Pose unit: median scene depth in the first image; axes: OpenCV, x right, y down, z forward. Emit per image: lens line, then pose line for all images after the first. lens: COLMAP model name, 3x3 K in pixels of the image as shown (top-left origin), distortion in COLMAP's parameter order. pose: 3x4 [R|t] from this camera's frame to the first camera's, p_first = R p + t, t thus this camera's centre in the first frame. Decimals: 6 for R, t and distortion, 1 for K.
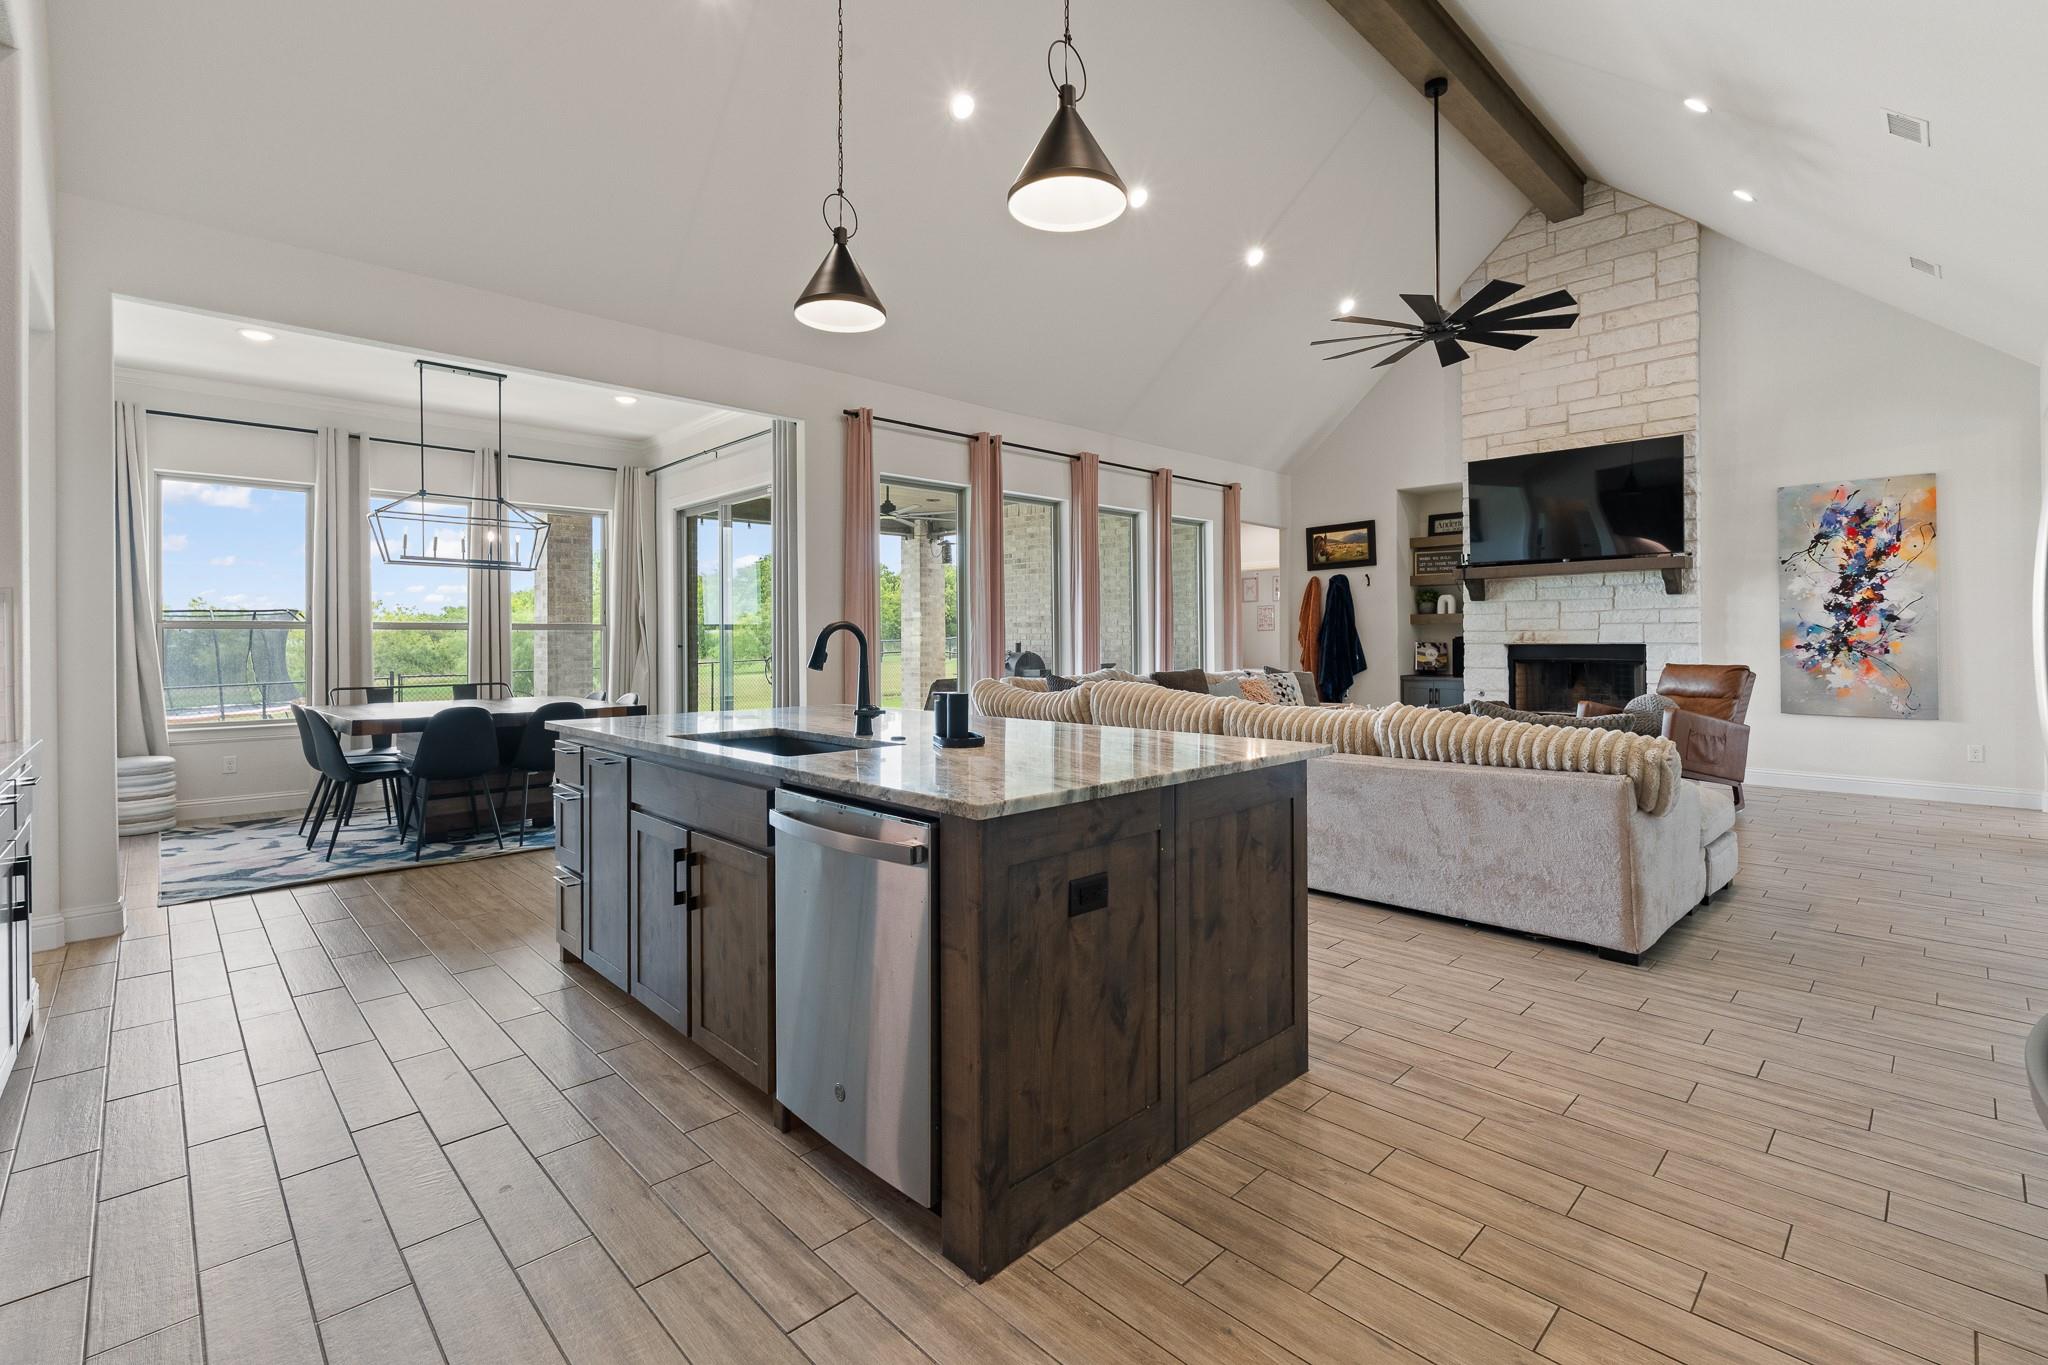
lens RADIAL K [[913.6, 0, 1022.0], [0, 913.6, 643.4], [0, 0, 1]] dist [-0.000742, -0.000044]
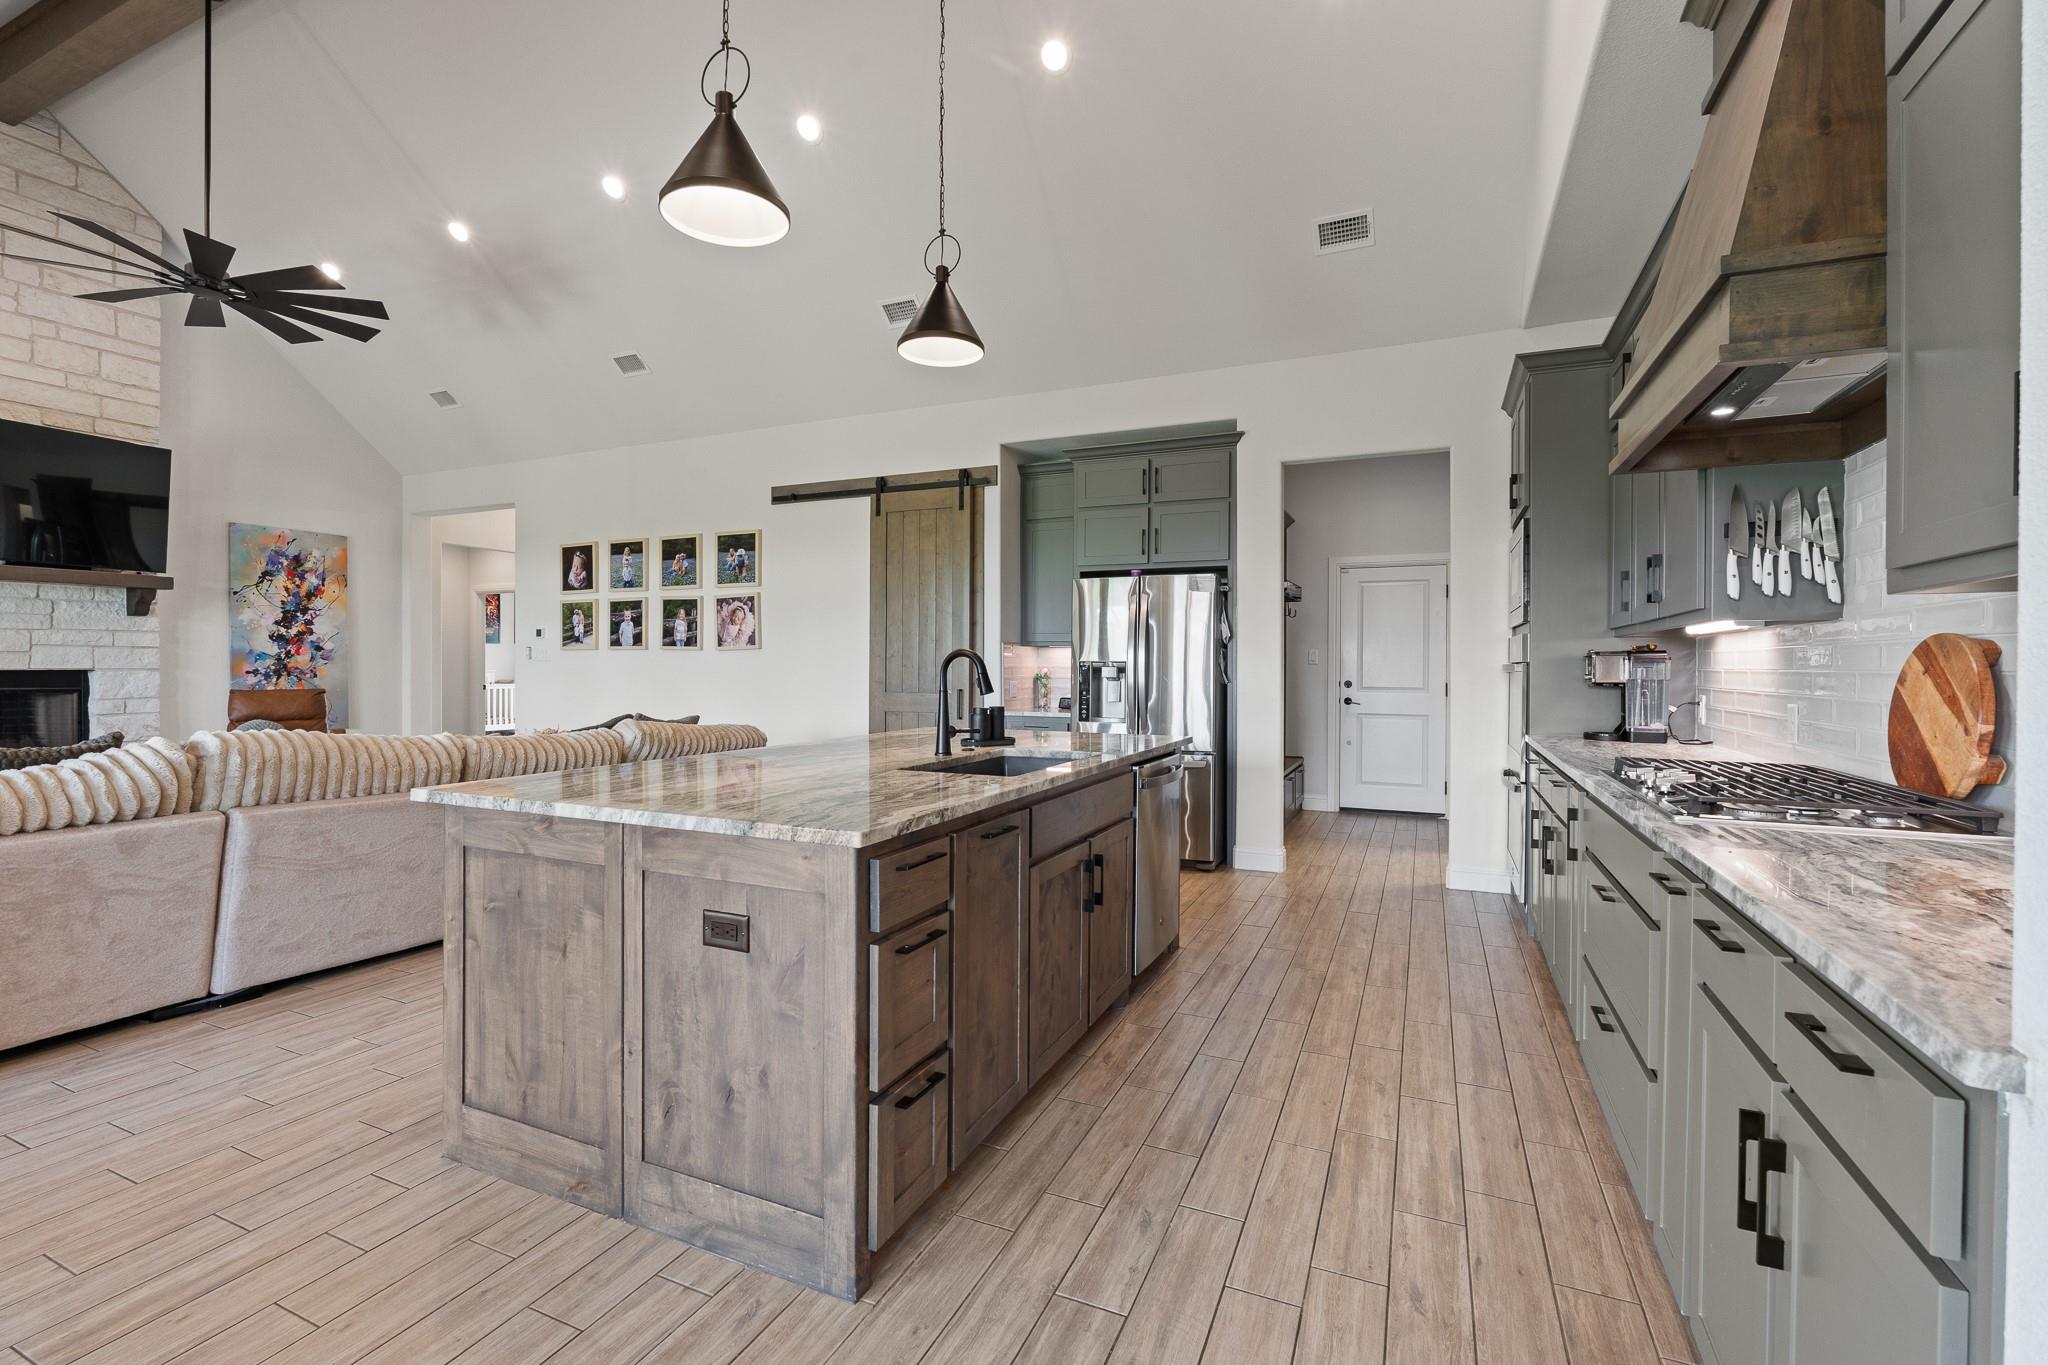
lens RADIAL K [[896.1, 0, 1024.0], [0, 896.1, 682.5], [0, 0, 1]] dist [-0.000652, 0.000022]
pose [[-0.371180, -0.014272, 0.928451, -0.500561], [0.000123, 0.999881, 0.015419, -0.000458], [-0.928561, 0.005838, -0.371135, 0.552334]]
